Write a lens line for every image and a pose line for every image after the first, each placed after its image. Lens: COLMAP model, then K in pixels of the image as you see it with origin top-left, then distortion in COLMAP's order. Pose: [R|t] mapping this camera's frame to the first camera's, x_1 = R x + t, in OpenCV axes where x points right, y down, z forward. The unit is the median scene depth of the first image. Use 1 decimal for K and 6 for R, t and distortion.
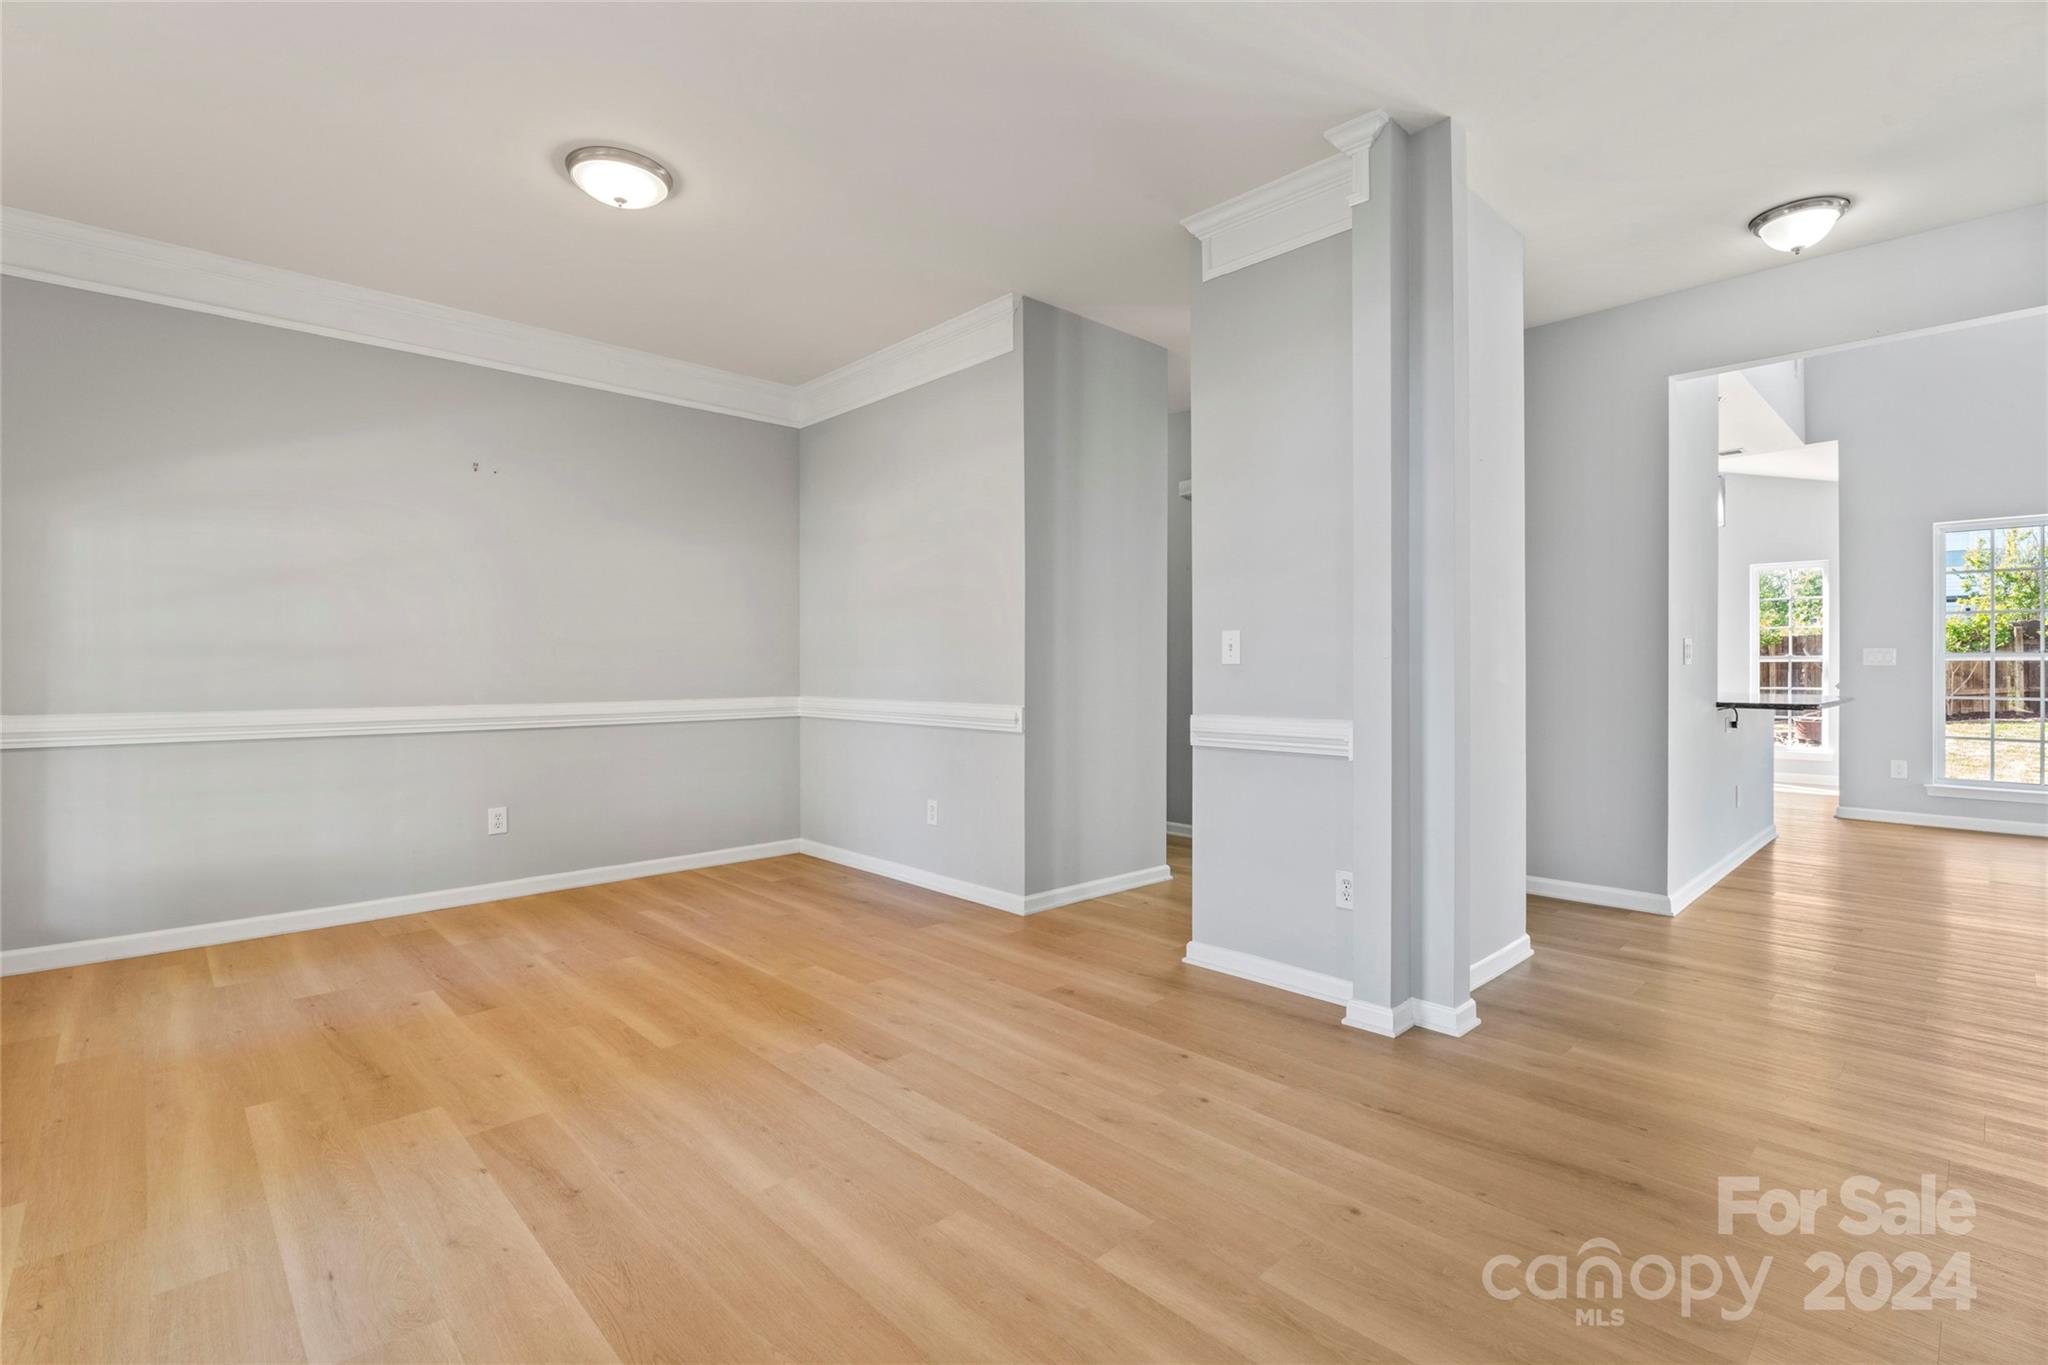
lens RADIAL K [[937.5, 0, 1026.3], [0, 937.5, 672.8], [0, 0, 1]] dist [0.002229, -0.000620]
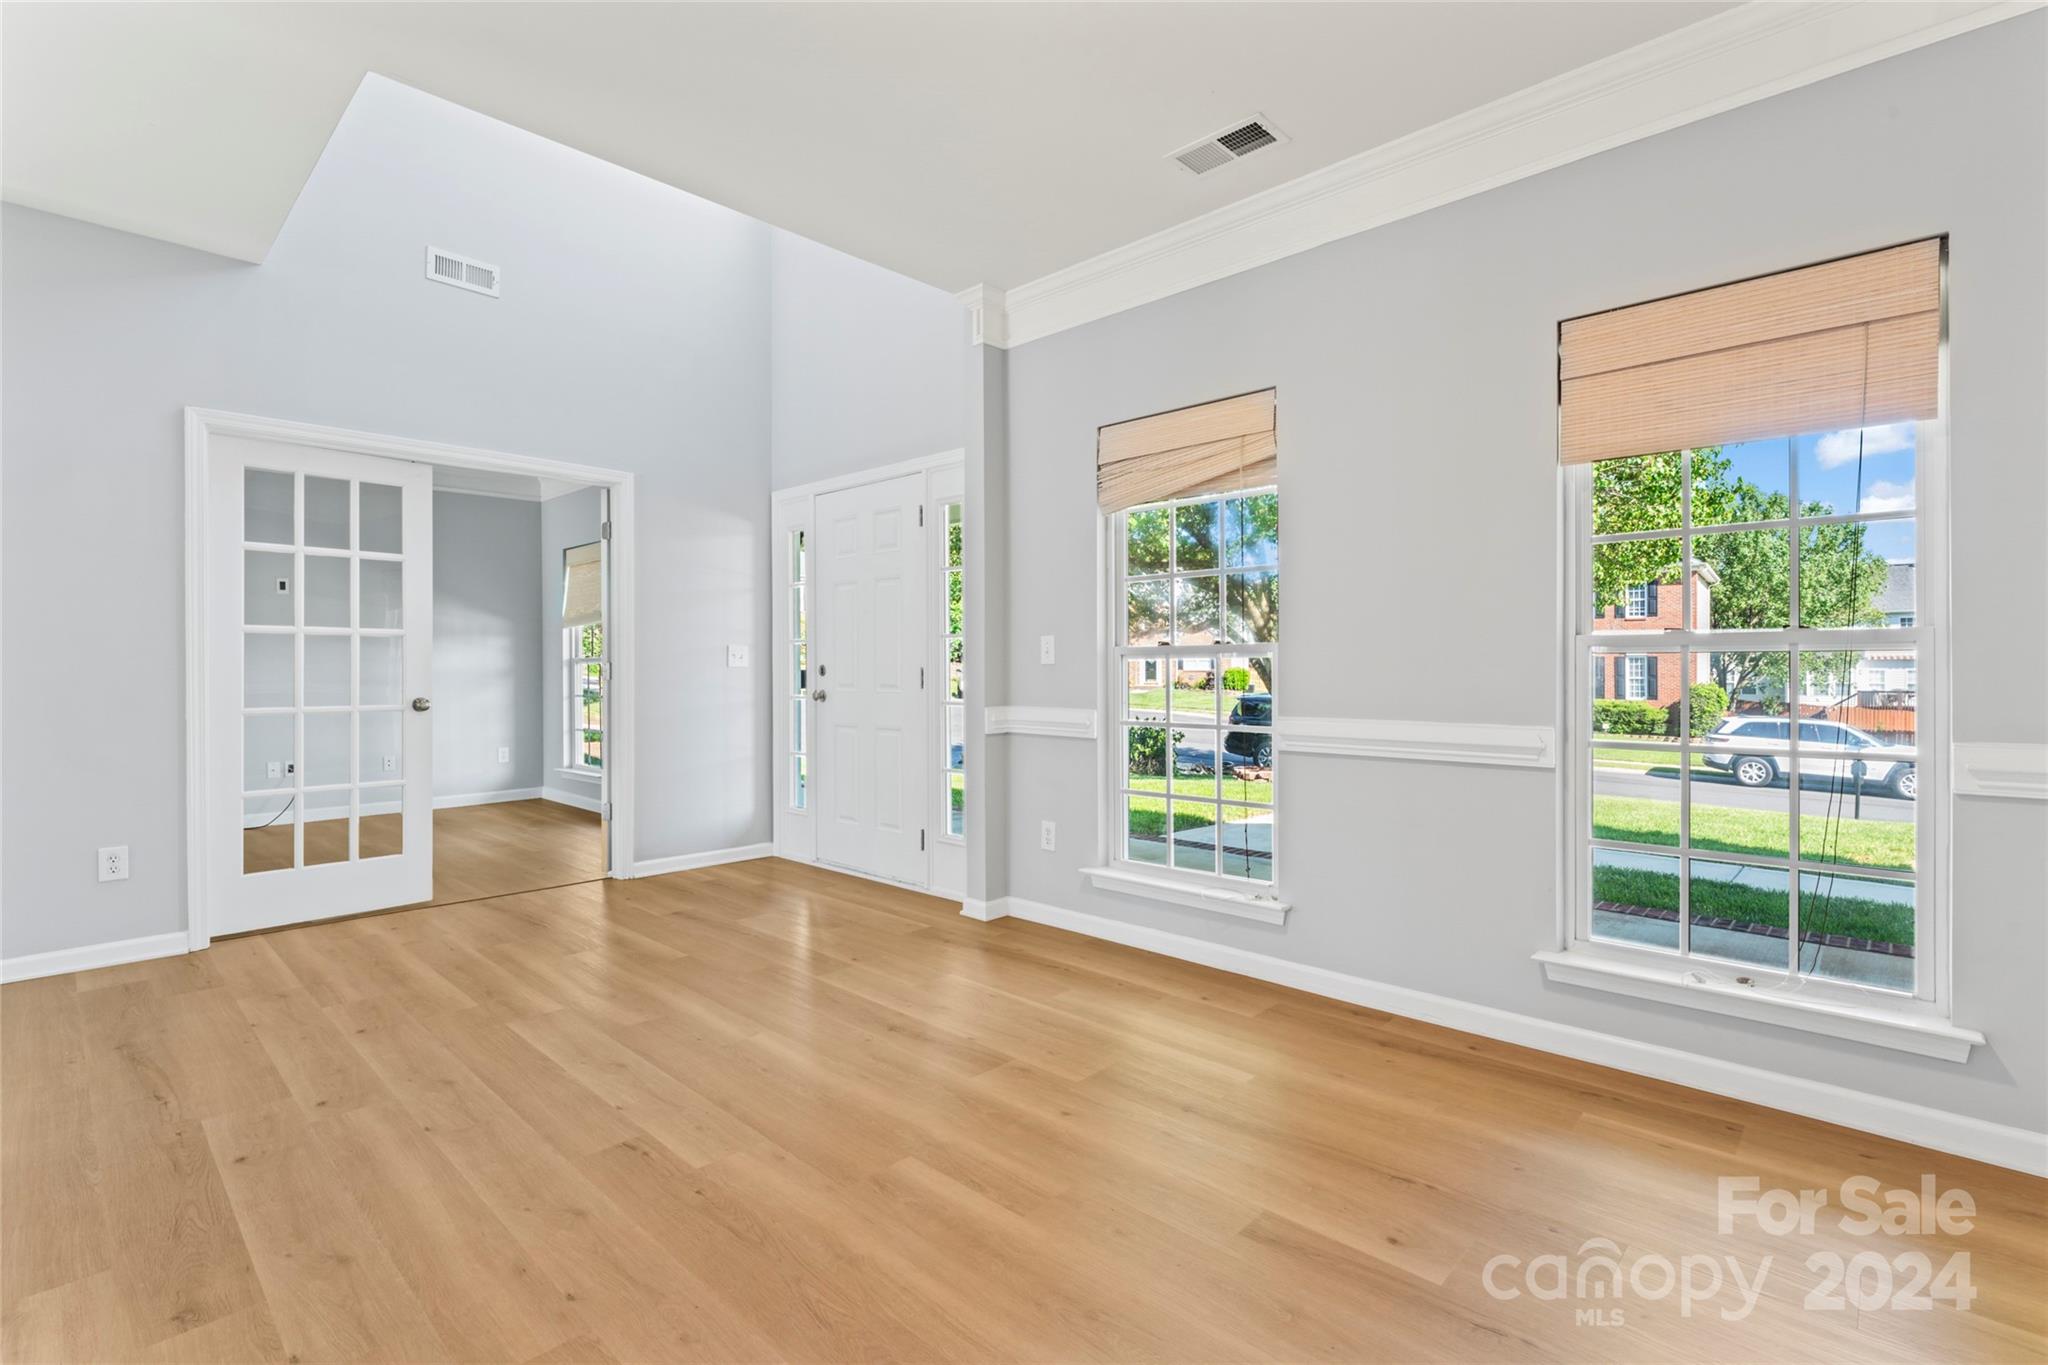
lens RADIAL K [[937.5, 0, 1022.3], [0, 937.5, 673.9], [0, 0, 1]] dist [0.002229, -0.000620]
pose [[-0.998807, 0.006494, -0.048390, -0.470769], [0.005630, 0.999822, 0.017987, -0.015298], [0.048499, 0.017693, -0.998667, 1.869404]]
